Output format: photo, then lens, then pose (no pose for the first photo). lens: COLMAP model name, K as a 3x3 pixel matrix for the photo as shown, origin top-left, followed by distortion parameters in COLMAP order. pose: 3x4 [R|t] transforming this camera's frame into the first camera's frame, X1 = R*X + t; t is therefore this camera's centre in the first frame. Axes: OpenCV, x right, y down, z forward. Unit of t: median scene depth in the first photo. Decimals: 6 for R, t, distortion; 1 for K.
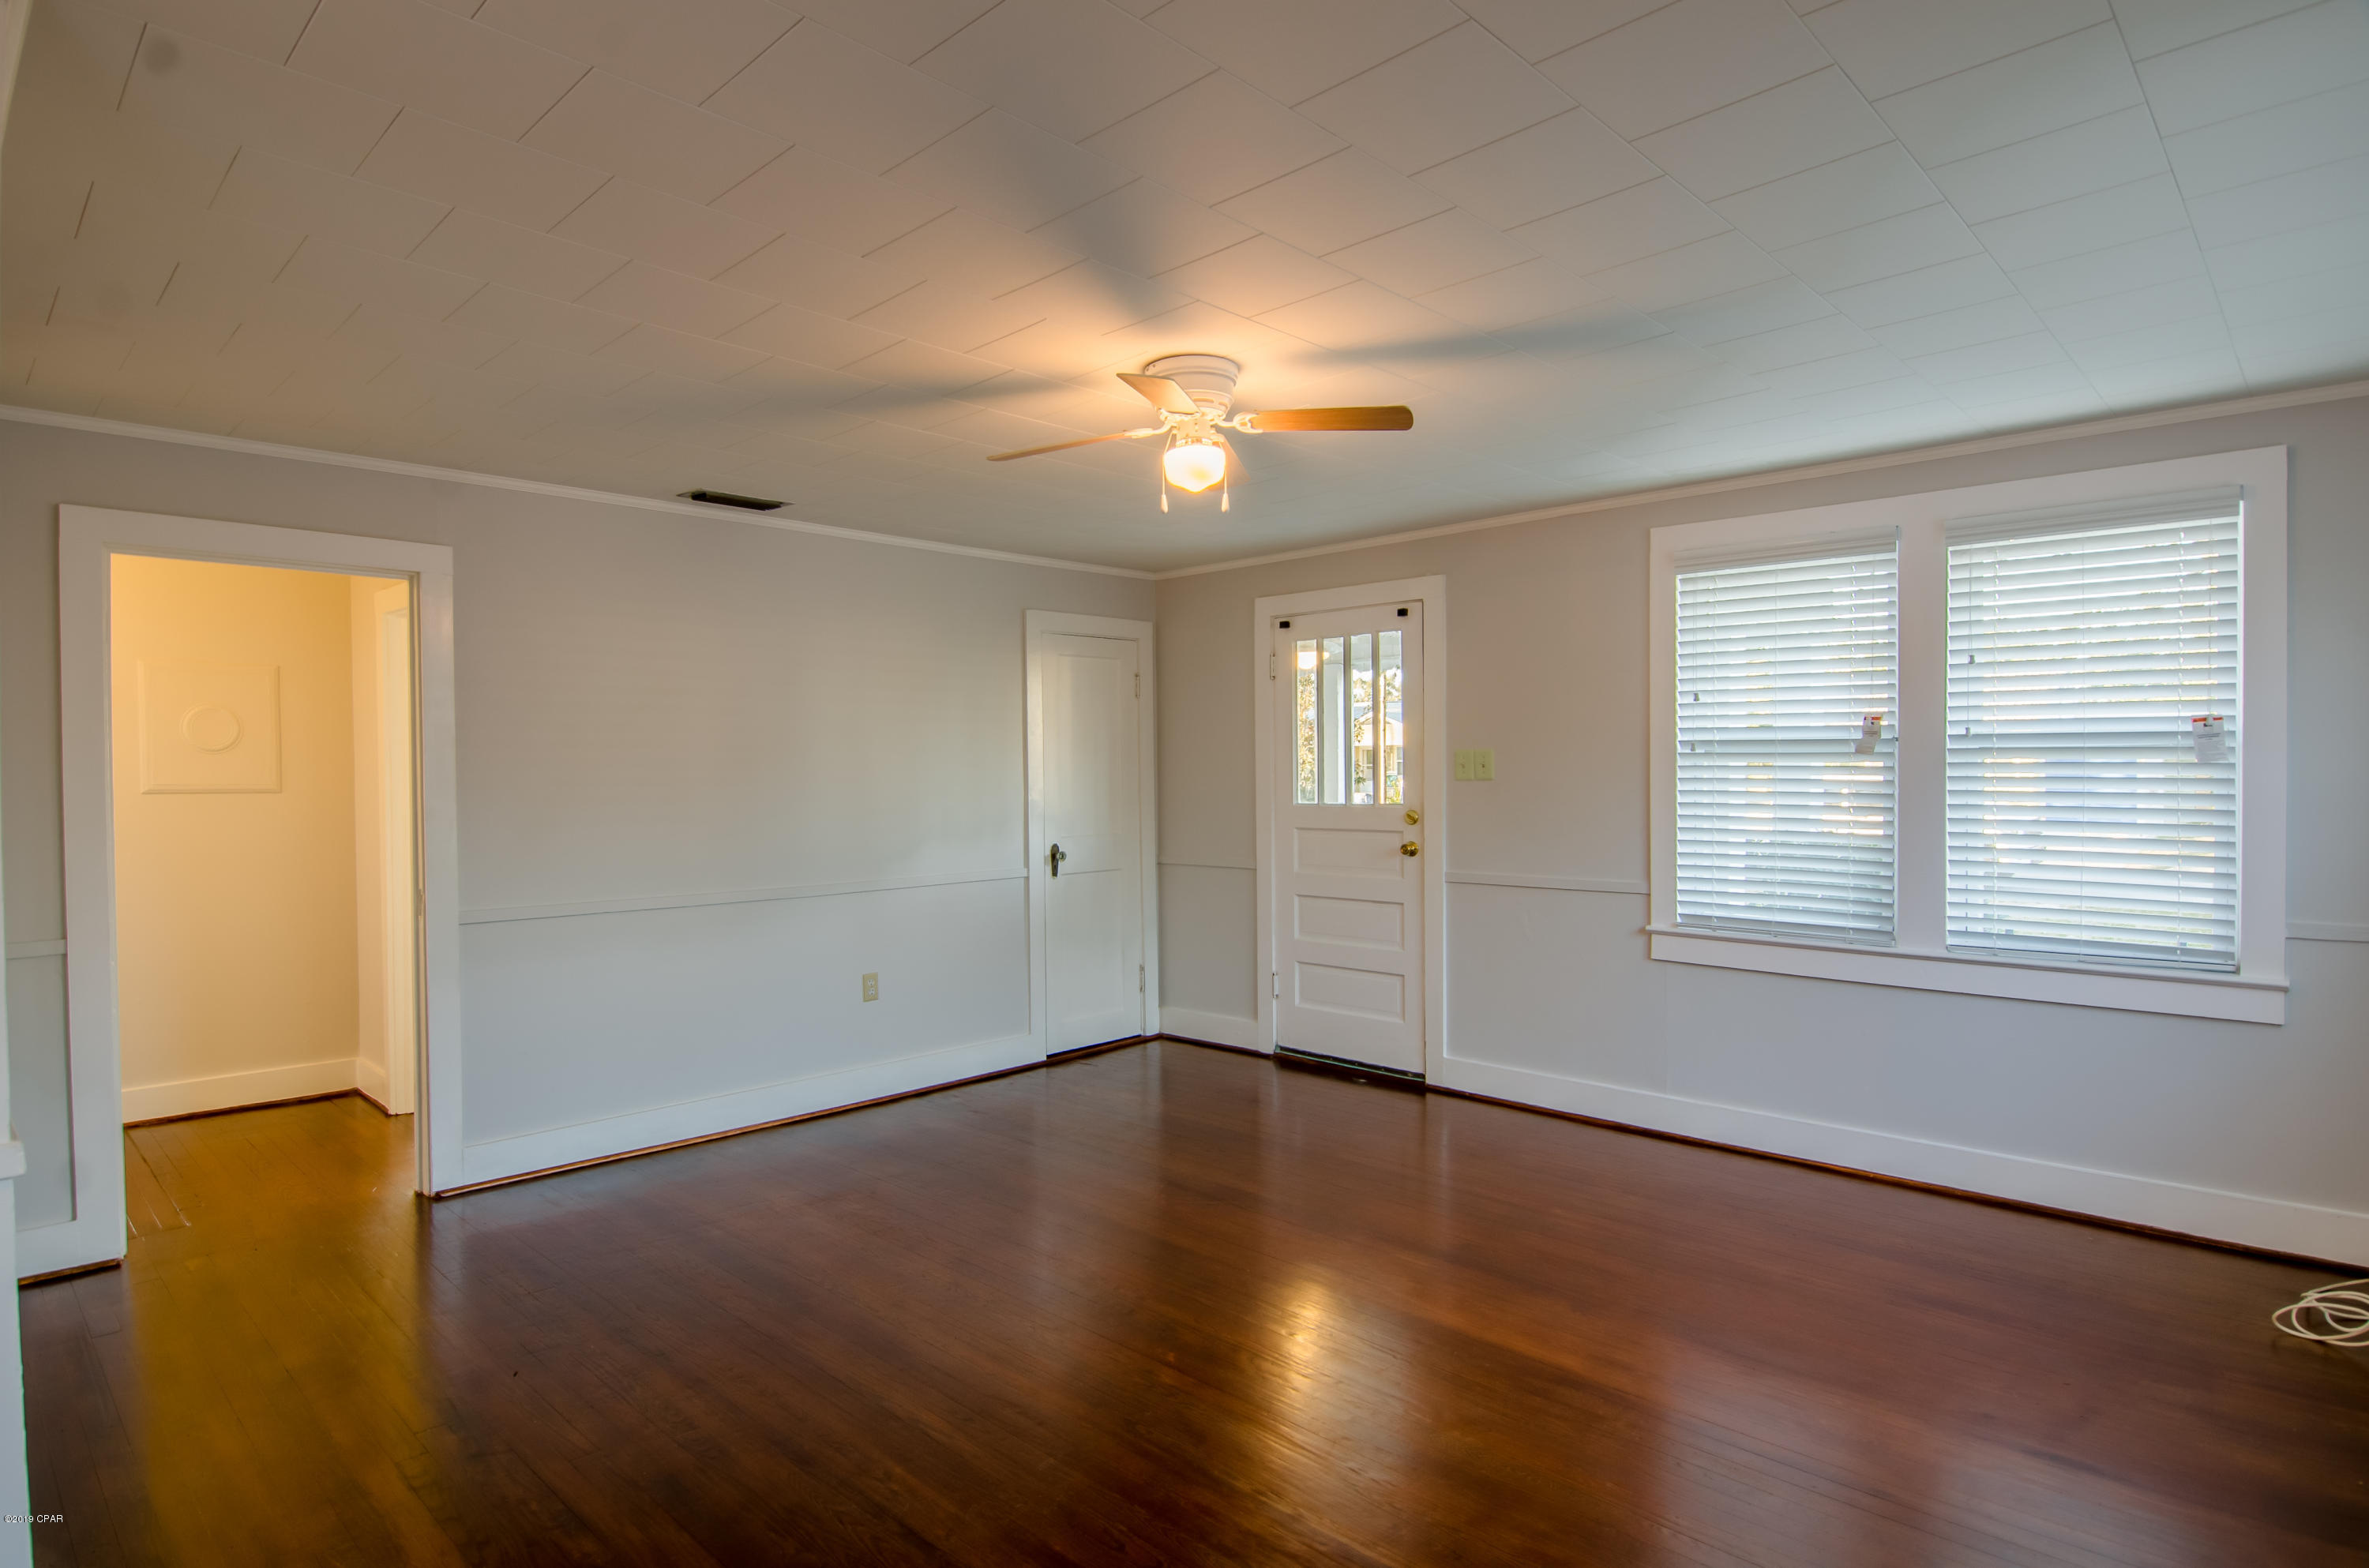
lens RADIAL K [[1280.2, 0, 1184.5], [0, 1280.2, 784.0], [0, 0, 1]] dist [-0.001602, -0.000834]
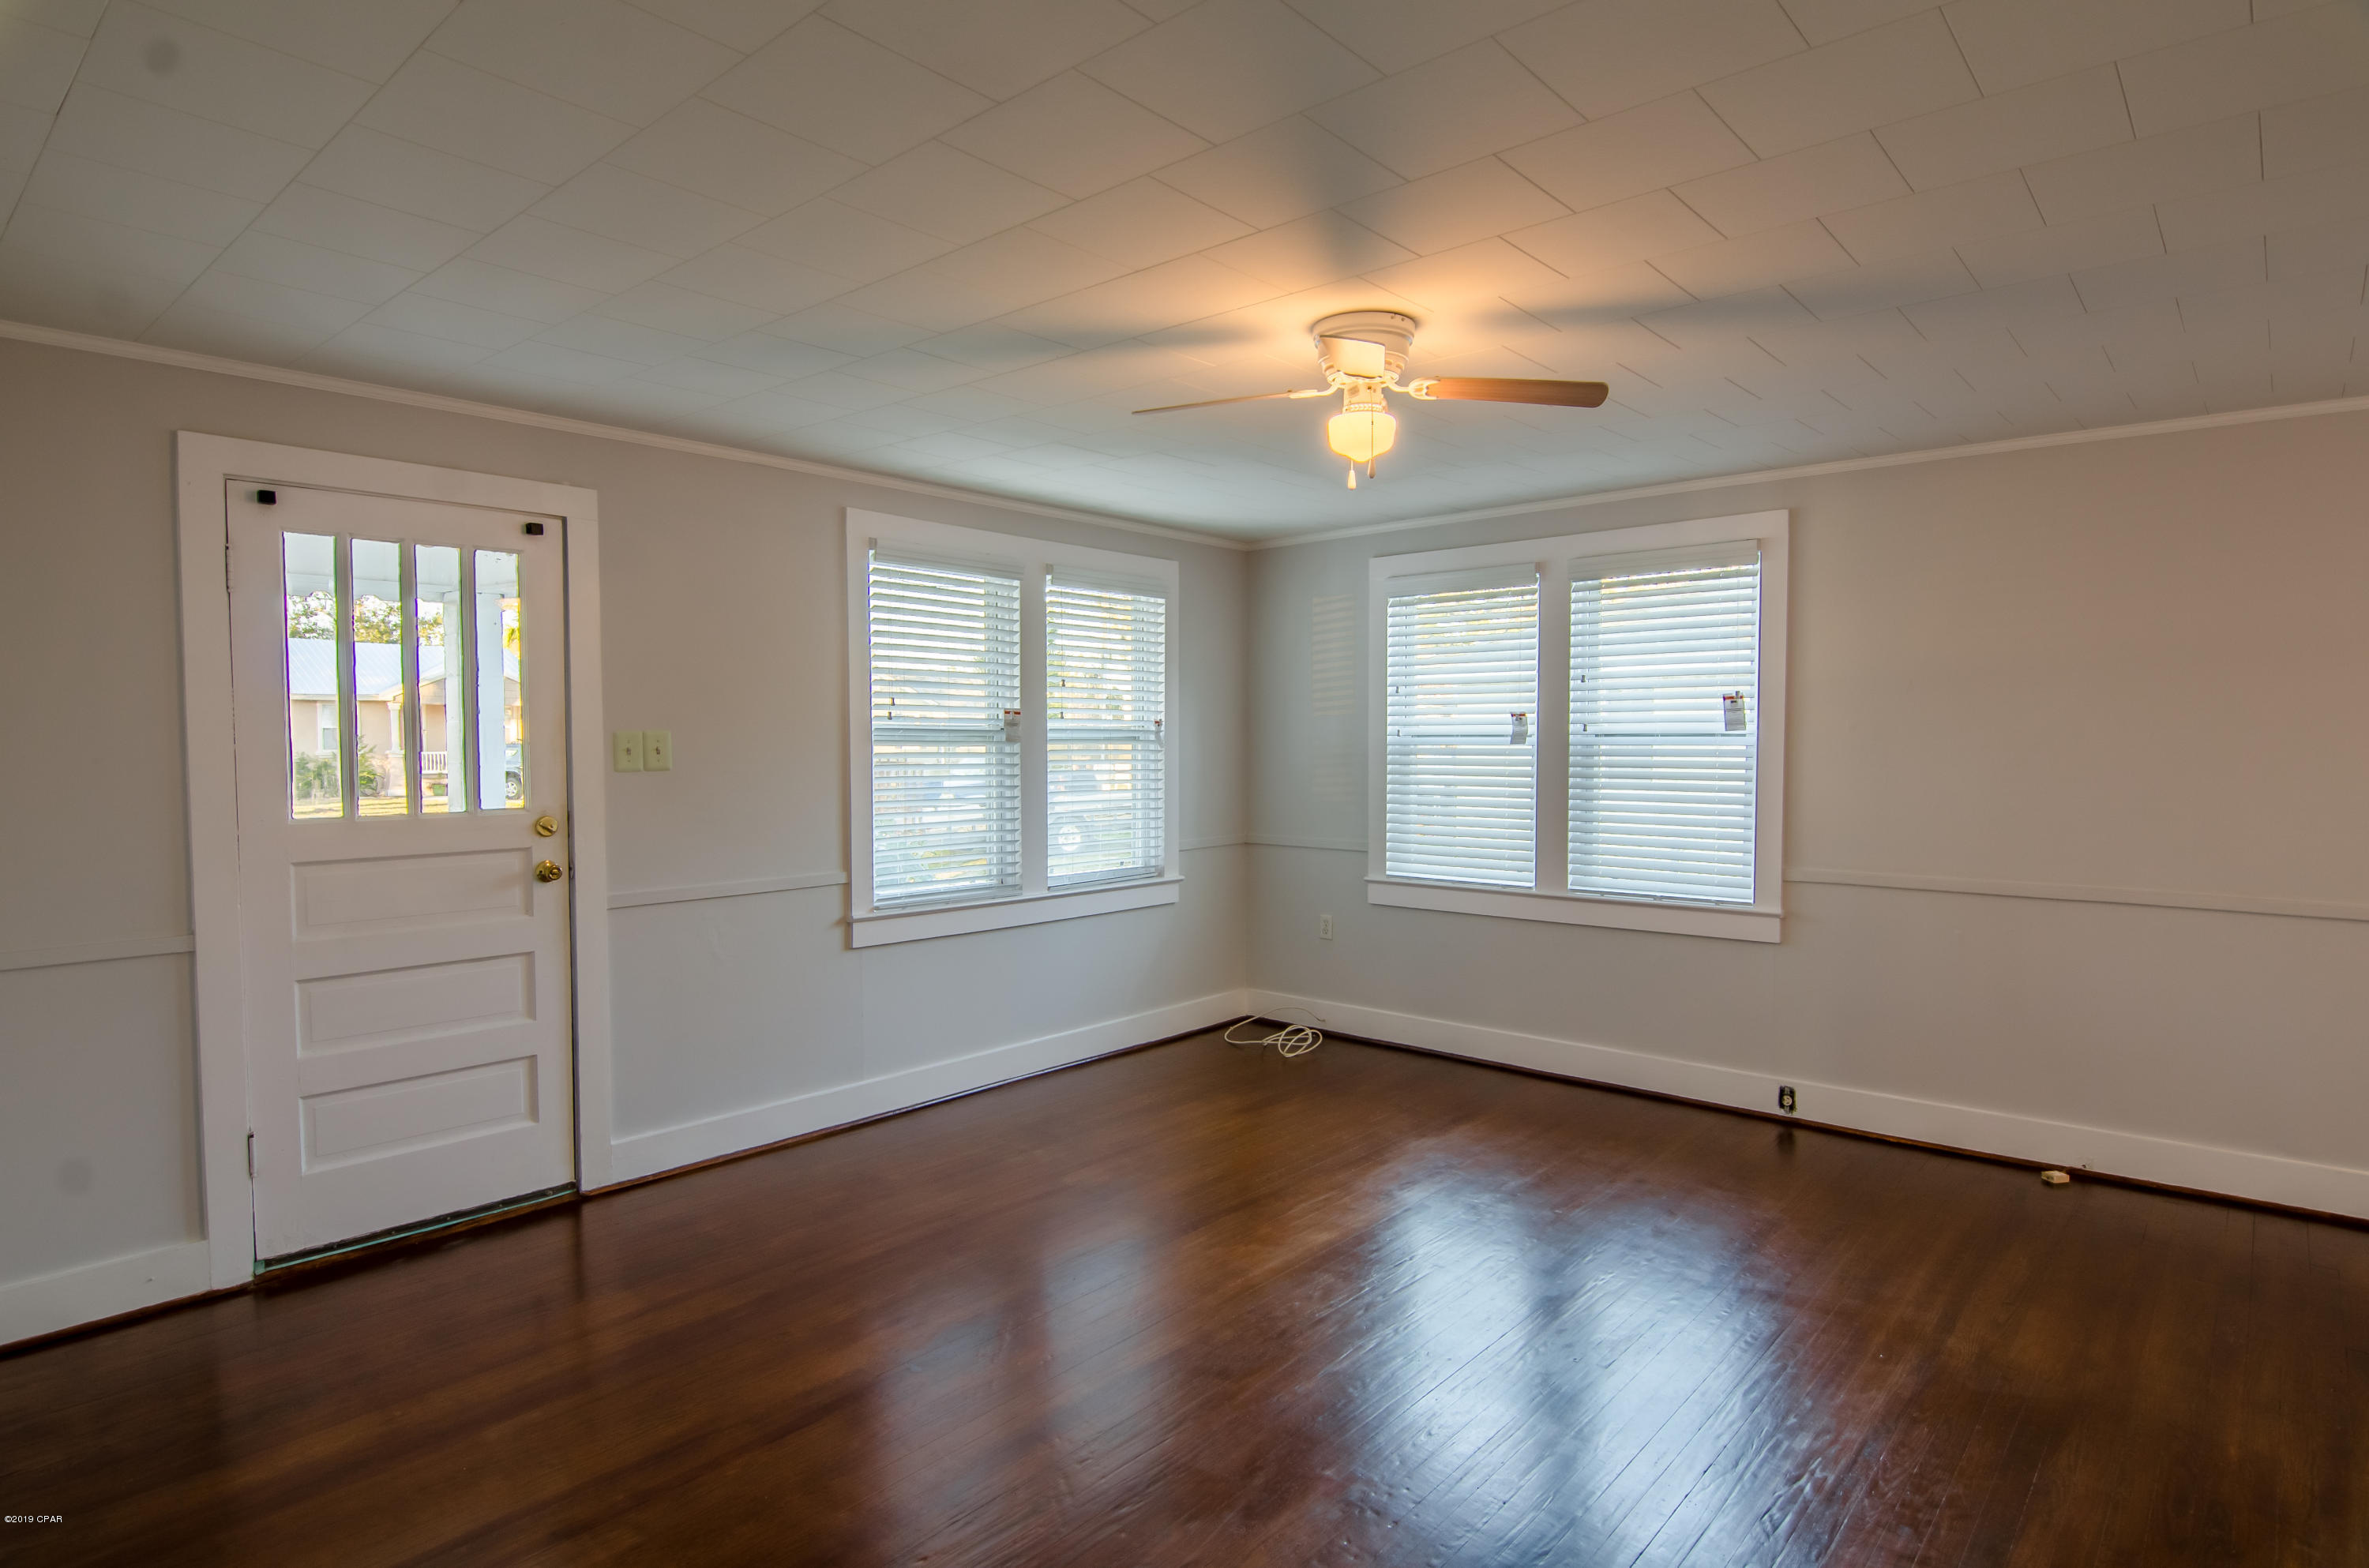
lens RADIAL K [[1244.0, 0, 1142.3], [0, 1244.0, 801.0], [0, 0, 1]] dist [0.020827, 0.000021]
pose [[0.000783, -0.036130, 0.999347, -0.551880], [0.024764, 0.999041, 0.036100, -0.004749], [-0.999693, 0.024719, 0.001677, 0.738640]]
